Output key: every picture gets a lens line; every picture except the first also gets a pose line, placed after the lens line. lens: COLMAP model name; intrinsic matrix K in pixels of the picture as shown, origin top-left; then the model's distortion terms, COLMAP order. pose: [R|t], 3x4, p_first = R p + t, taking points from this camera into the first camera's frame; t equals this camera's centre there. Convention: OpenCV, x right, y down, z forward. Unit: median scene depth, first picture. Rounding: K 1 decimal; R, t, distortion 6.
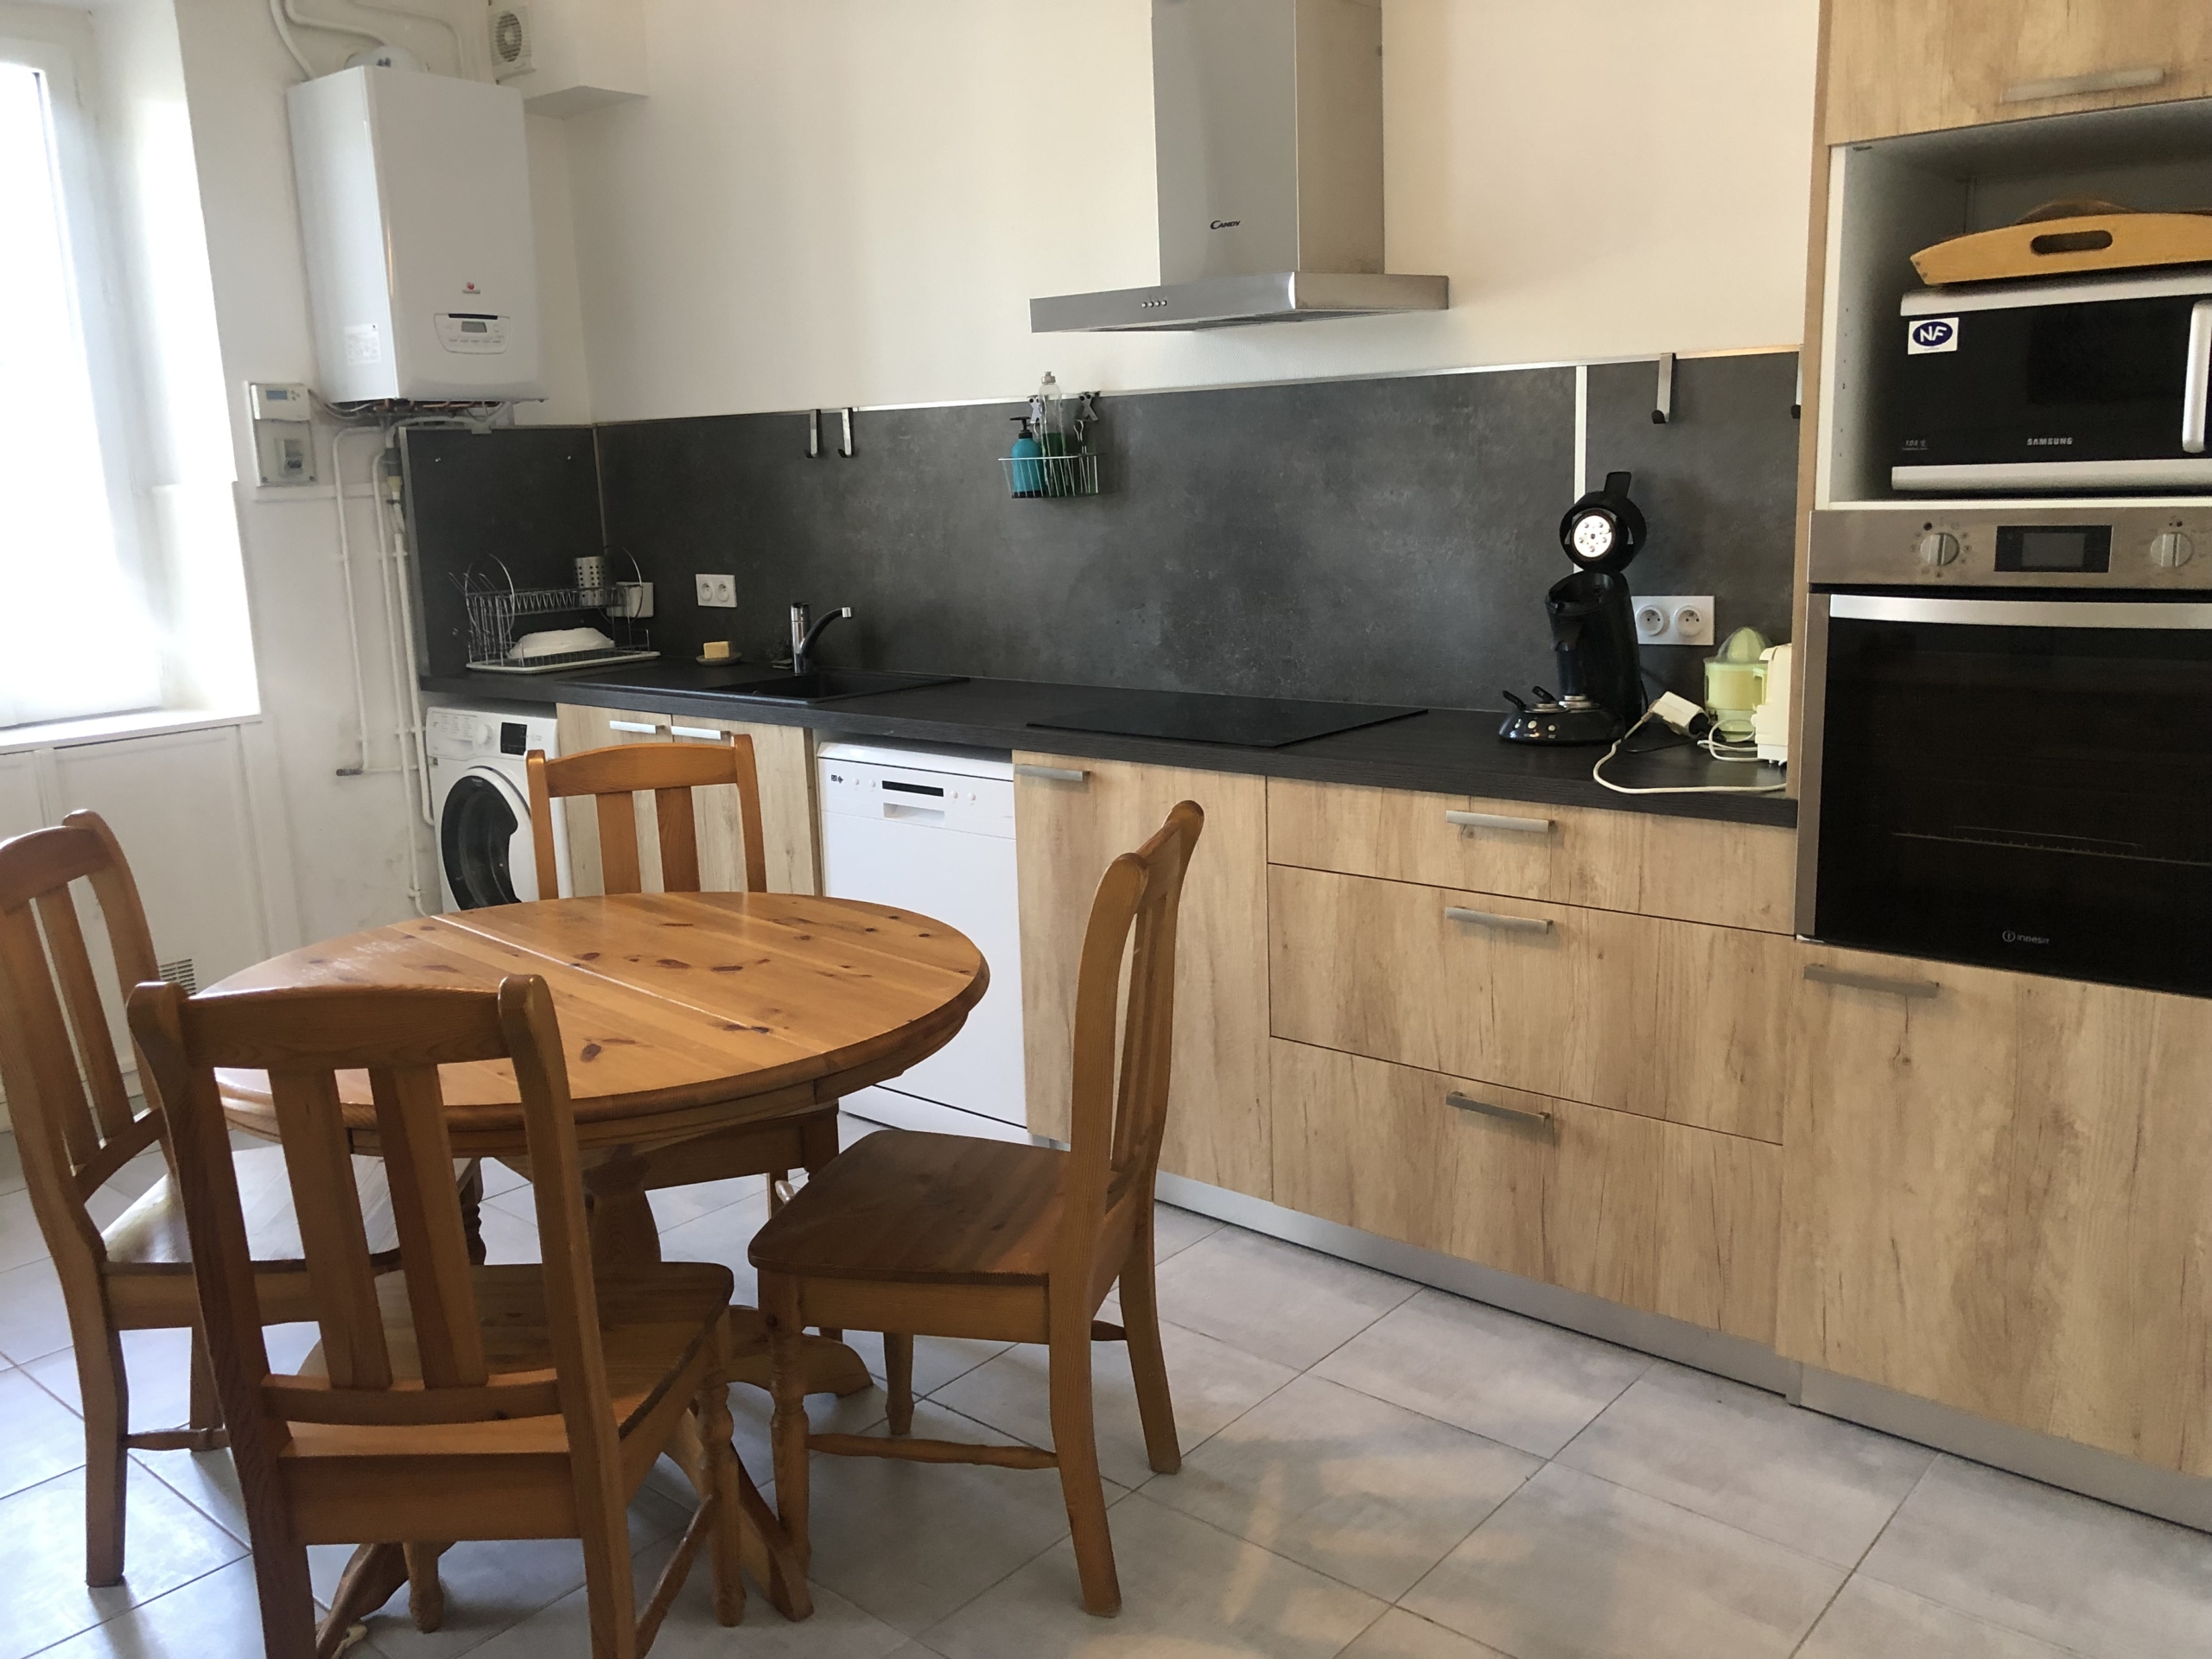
lens RADIAL K [[1825.1, 0, 1106.0], [0, 1825.1, 829.5], [0, 0, 1]] dist [0.139163, -0.276039]
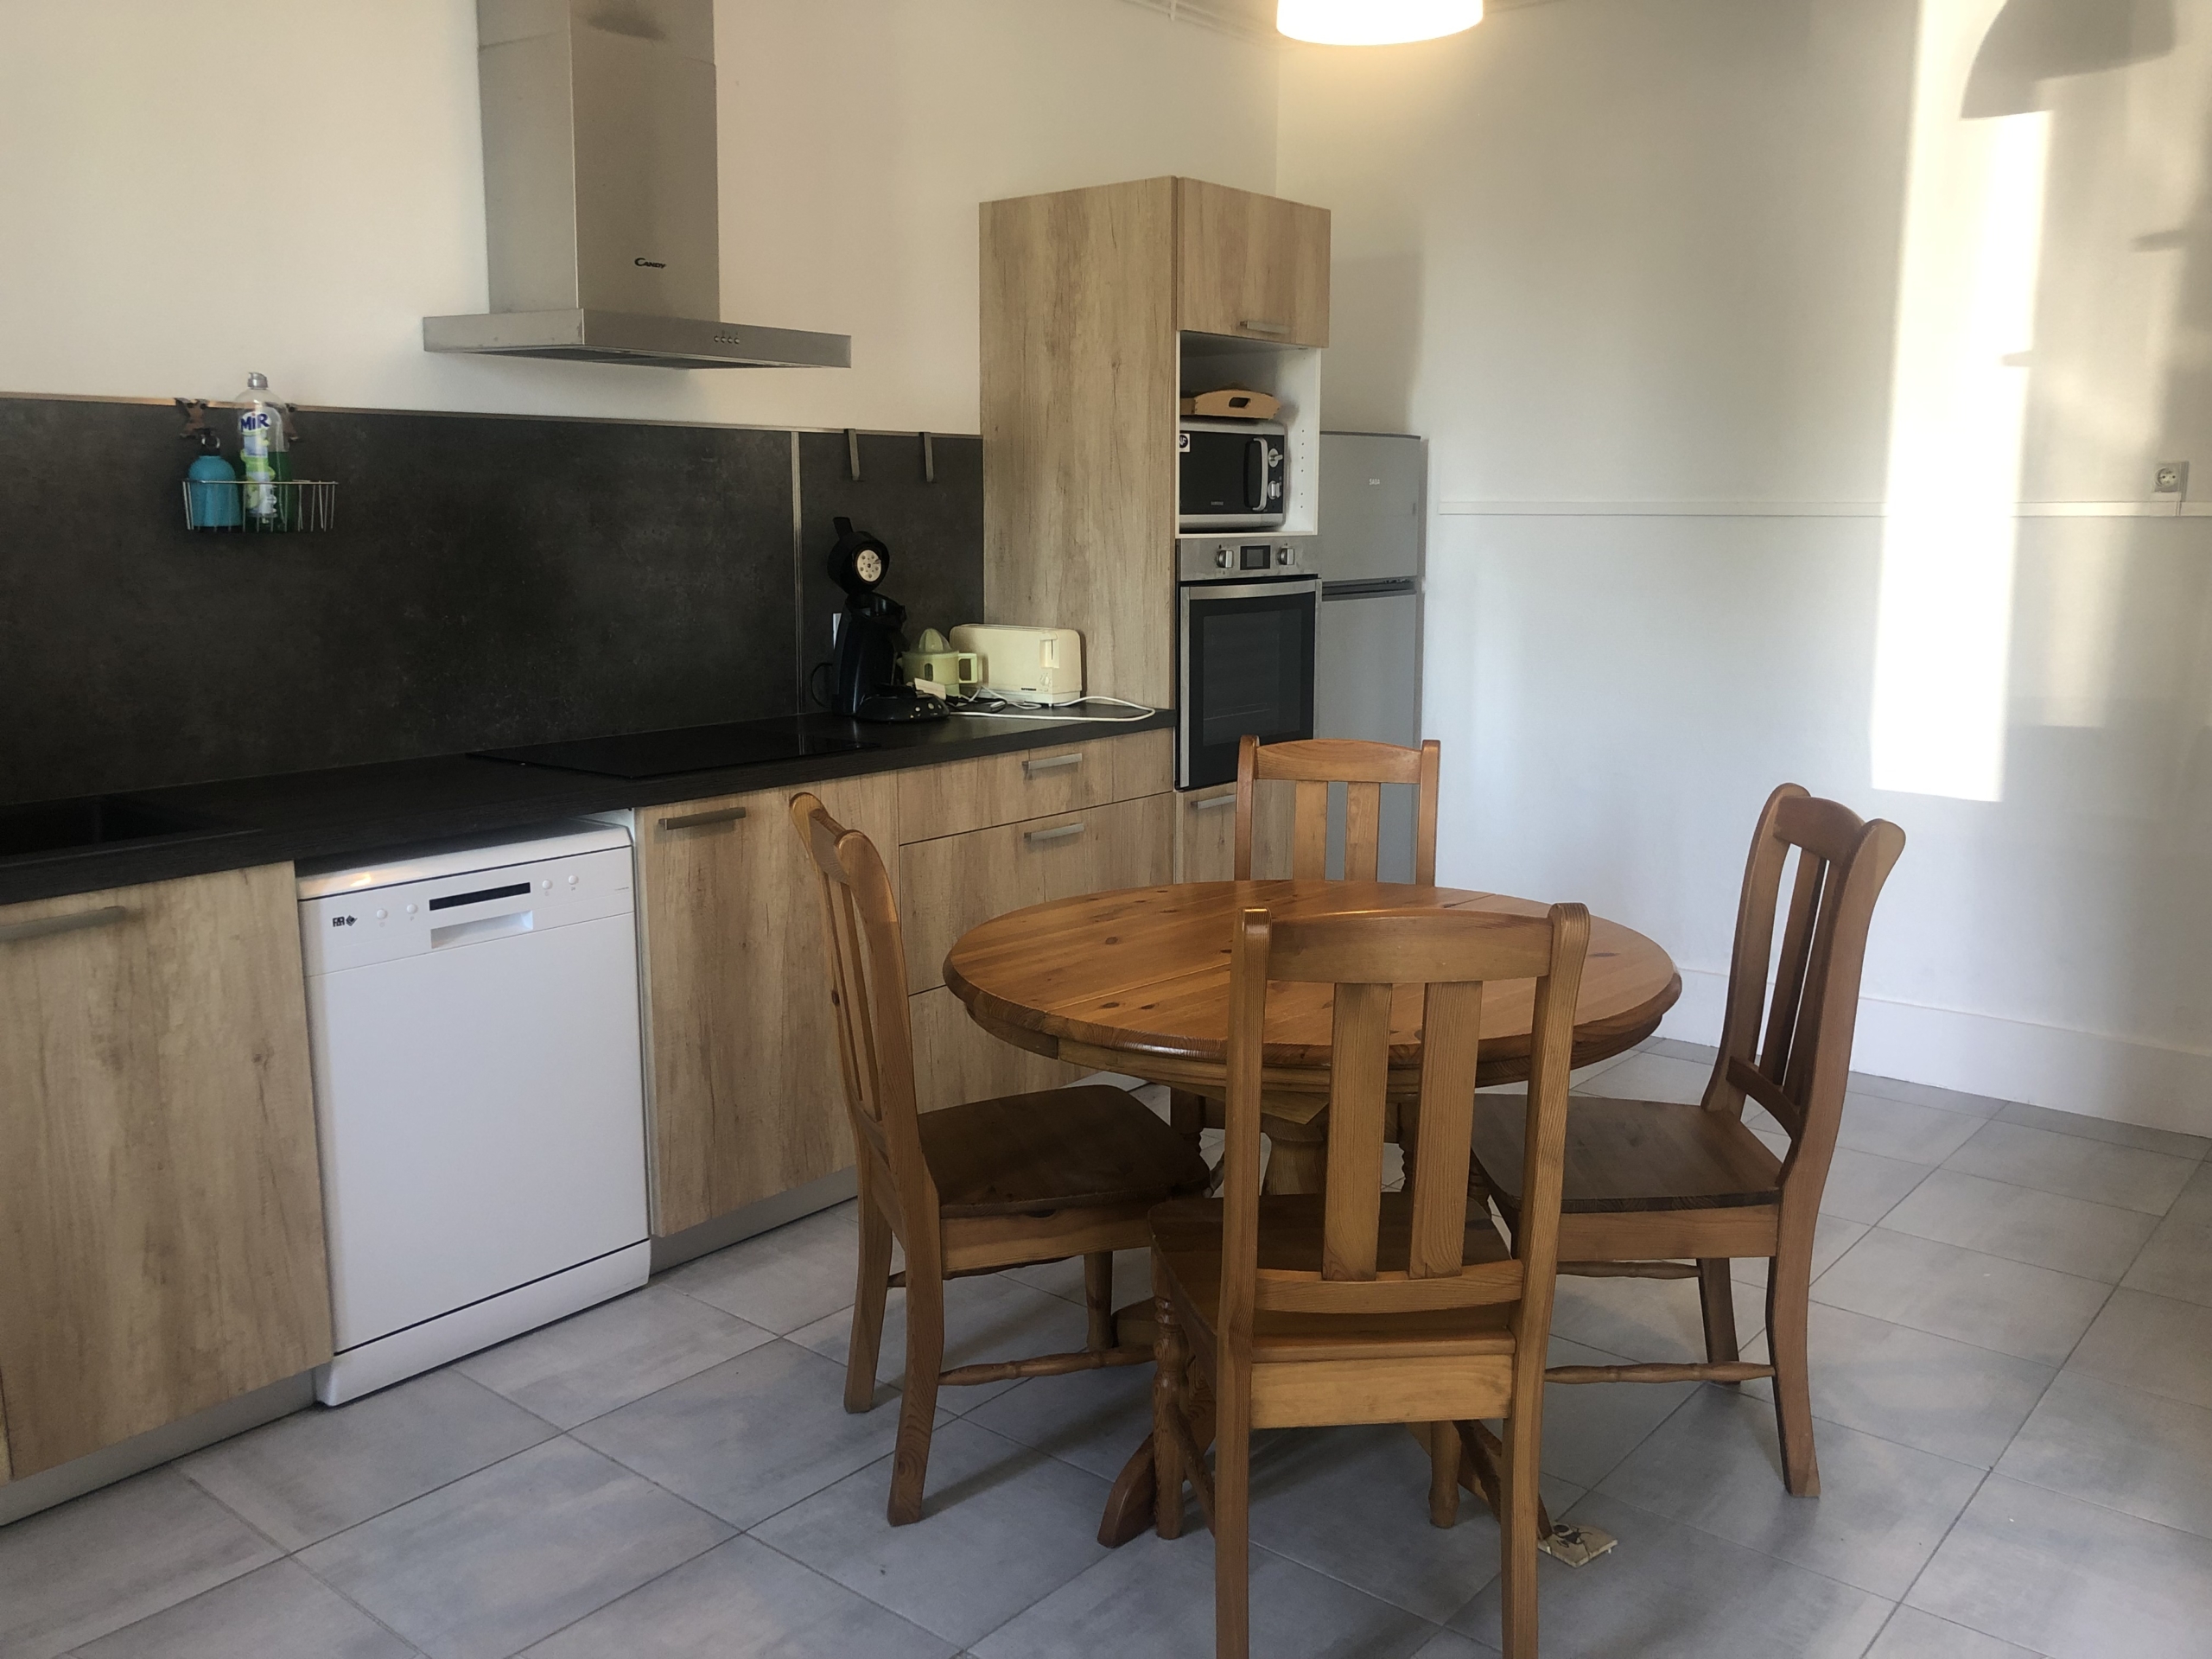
lens RADIAL K [[1800.5, 0, 1106.0], [0, 1800.5, 829.5], [0, 0, 1]] dist [0.000026, -0.001967]
pose [[-0.015707, -0.144171, 0.989428, -0.924716], [0.196161, 0.969876, 0.144436, -0.116038], [-0.980446, 0.196355, 0.013047, 0.772739]]
